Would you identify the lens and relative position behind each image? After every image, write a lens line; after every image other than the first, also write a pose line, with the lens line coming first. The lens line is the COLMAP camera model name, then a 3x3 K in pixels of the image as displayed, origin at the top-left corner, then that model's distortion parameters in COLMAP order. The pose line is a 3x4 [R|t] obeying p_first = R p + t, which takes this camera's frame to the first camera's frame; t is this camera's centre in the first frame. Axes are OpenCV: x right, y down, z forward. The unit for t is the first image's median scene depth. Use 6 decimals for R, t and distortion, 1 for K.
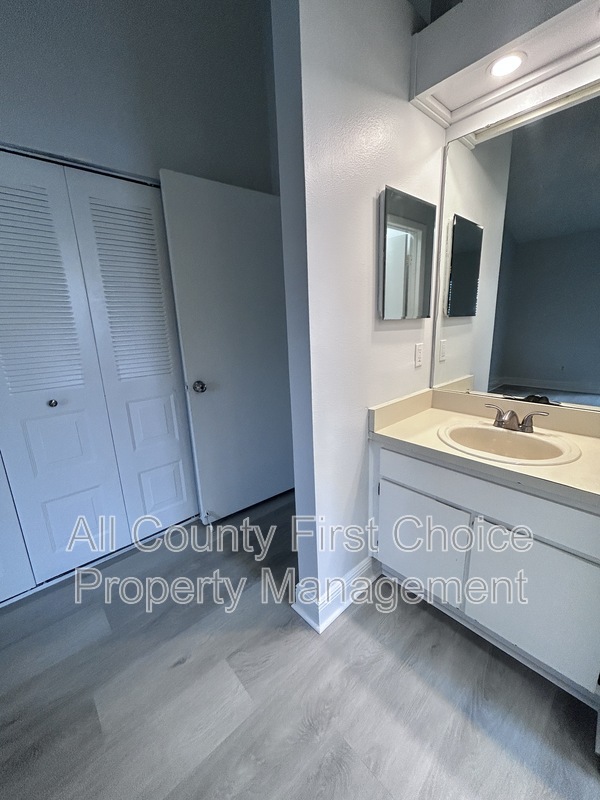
lens RADIAL K [[322.1, 0, 297.8], [0, 322.1, 399.5], [0, 0, 1]] dist [0.002220, -0.000420]
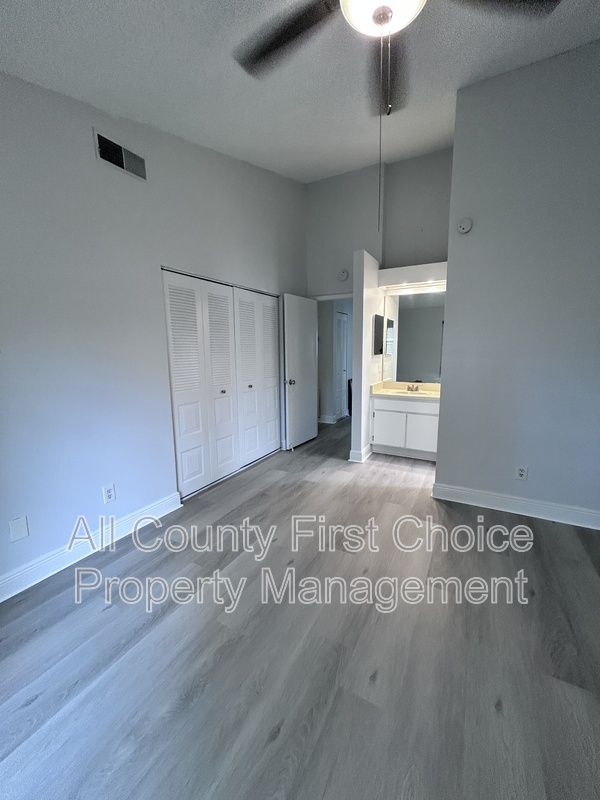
lens RADIAL K [[322.1, 0, 304.4], [0, 322.1, 405.3], [0, 0, 1]] dist [0.002220, -0.000420]
pose [[0.941160, -0.033245, 0.336323, -1.297473], [0.061297, 0.995436, -0.073136, 0.378676], [-0.332357, 0.089448, 0.938902, -1.470831]]
